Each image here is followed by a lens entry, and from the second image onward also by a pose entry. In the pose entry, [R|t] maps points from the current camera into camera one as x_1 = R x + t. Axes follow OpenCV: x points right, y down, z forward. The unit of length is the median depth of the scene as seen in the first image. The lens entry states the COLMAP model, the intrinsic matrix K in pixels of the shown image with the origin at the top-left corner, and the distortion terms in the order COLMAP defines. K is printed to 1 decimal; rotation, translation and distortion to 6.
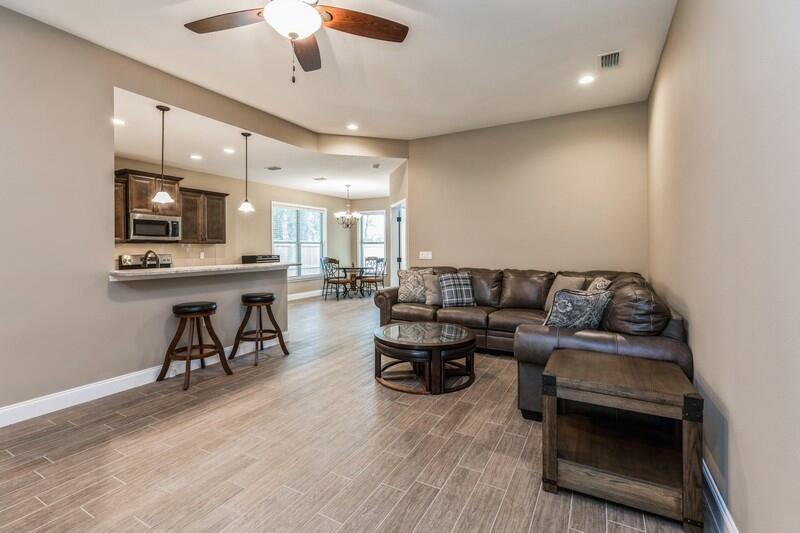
lens RADIAL K [[362.4, 0, 402.9], [0, 362.4, 252.6], [0, 0, 1]] dist [0.001602, 0.000285]
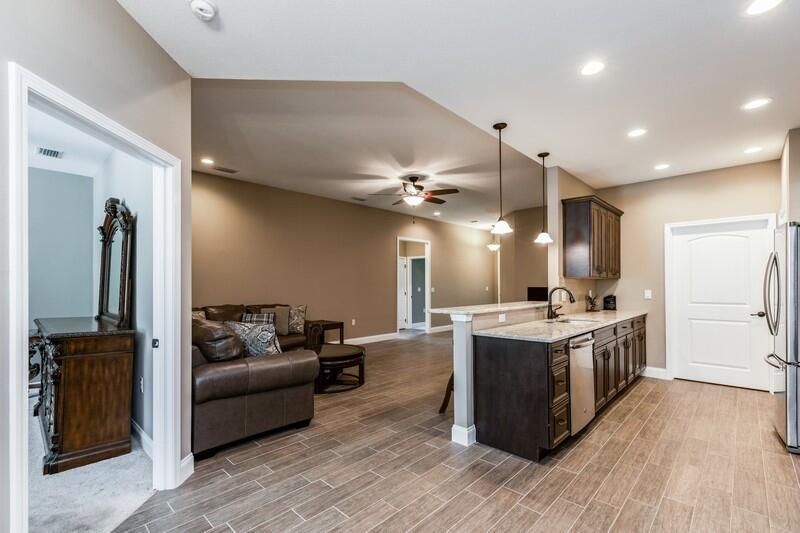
lens RADIAL K [[359.9, 0, 399.0], [0, 359.9, 278.2], [0, 0, 1]] dist [0.001425, 0.000270]
pose [[-0.967352, 0.010498, 0.253220, -0.410787], [0.009563, 0.999942, -0.004921, -0.025533], [-0.253257, -0.002339, -0.967396, 1.711125]]
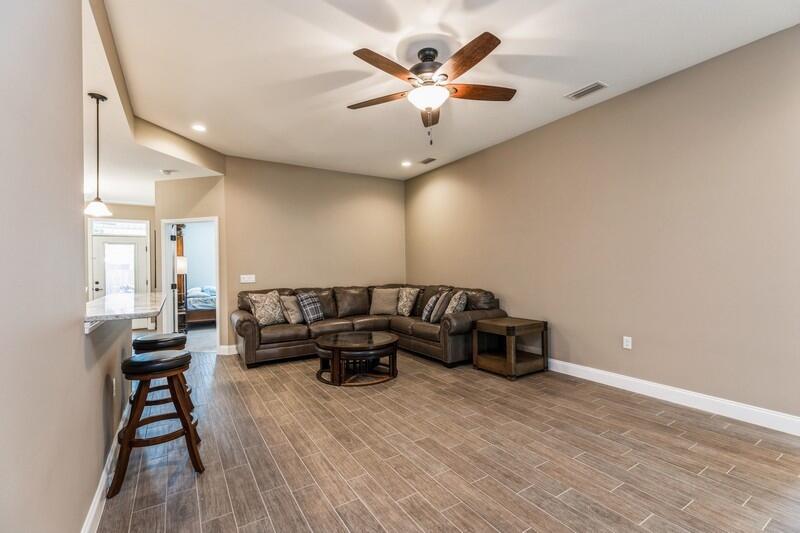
lens RADIAL K [[354.9, 0, 399.3], [0, 354.9, 267.8], [0, 0, 1]] dist [0.003935, -0.000083]
pose [[0.484937, -0.000709, 0.874549, -0.715153], [0.024061, 0.999632, -0.012531, -0.000138], [-0.874218, 0.027120, 0.484776, 0.224931]]
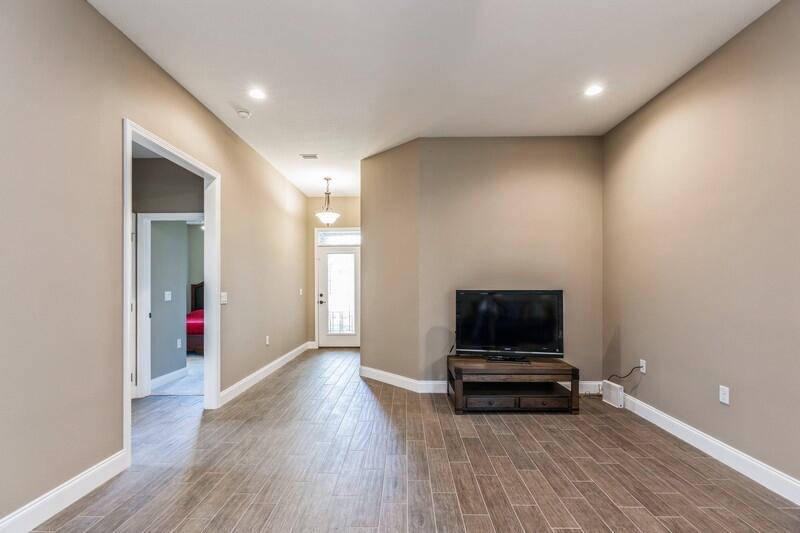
lens RADIAL K [[359.8, 0, 397.5], [0, 359.8, 284.1], [0, 0, 1]] dist [0.000971, -0.000060]
pose [[-0.885717, 0.004776, -0.464201, -0.043101], [-0.002287, 0.999890, 0.014651, -0.010117], [0.464220, 0.014038, -0.885609, 0.585931]]
